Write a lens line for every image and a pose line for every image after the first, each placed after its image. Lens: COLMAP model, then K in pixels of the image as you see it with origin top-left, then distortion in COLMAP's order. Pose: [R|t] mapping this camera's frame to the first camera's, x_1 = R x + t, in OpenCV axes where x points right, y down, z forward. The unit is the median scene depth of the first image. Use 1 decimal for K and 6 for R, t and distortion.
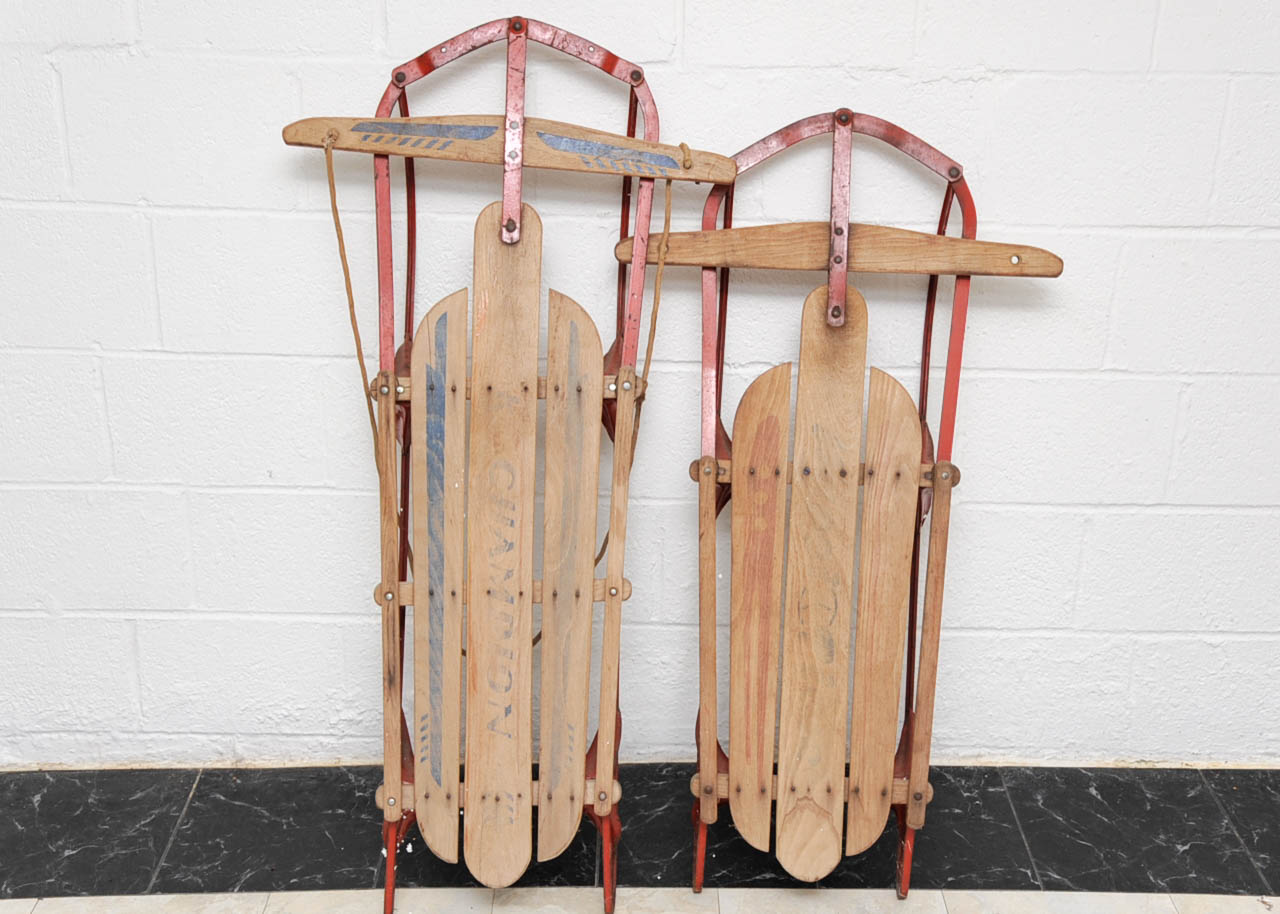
lens RADIAL K [[1443.2, 0, 637.5], [0, 1443.2, 464.1], [0, 0, 1]] dist [0.012007, 0.000000]
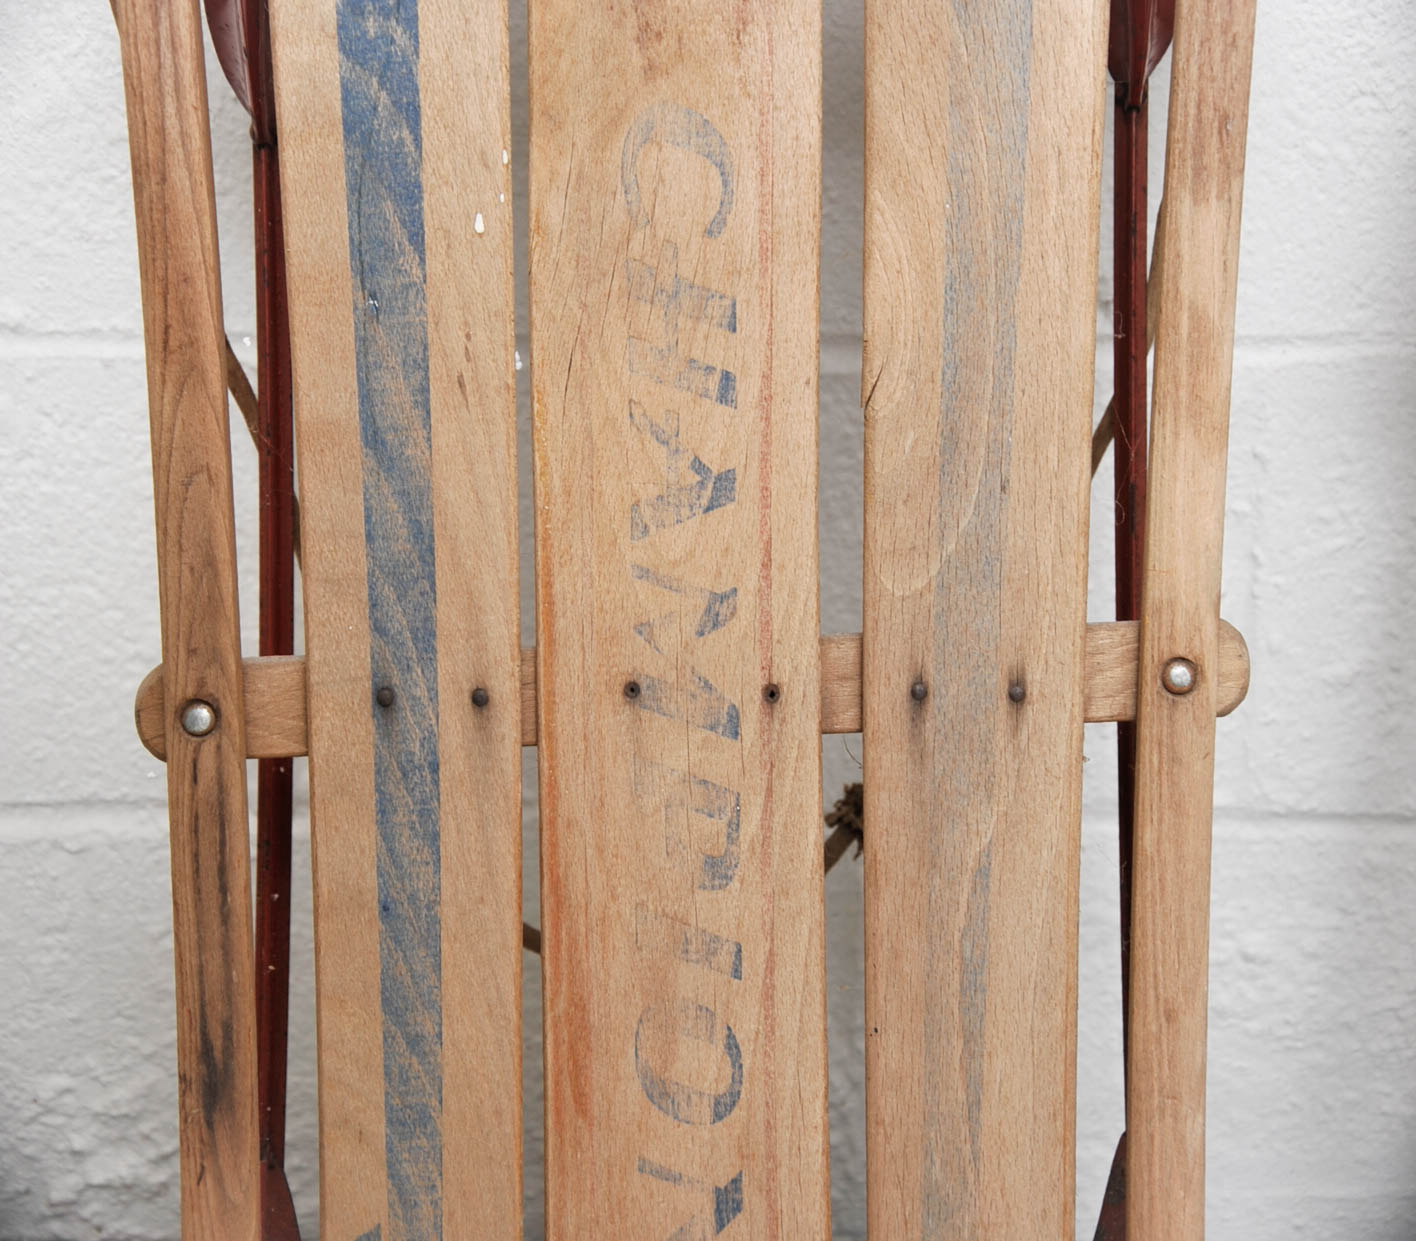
lens RADIAL K [[2757.2, 0, 714.5], [0, 2757.2, 610.9], [0, 0, 1]] dist [0.350418, 0.000000]
pose [[0.998675, -0.023940, -0.045564, -0.059785], [0.025510, 0.999089, 0.034213, 0.052755], [0.044704, -0.035330, 0.998375, 0.481439]]
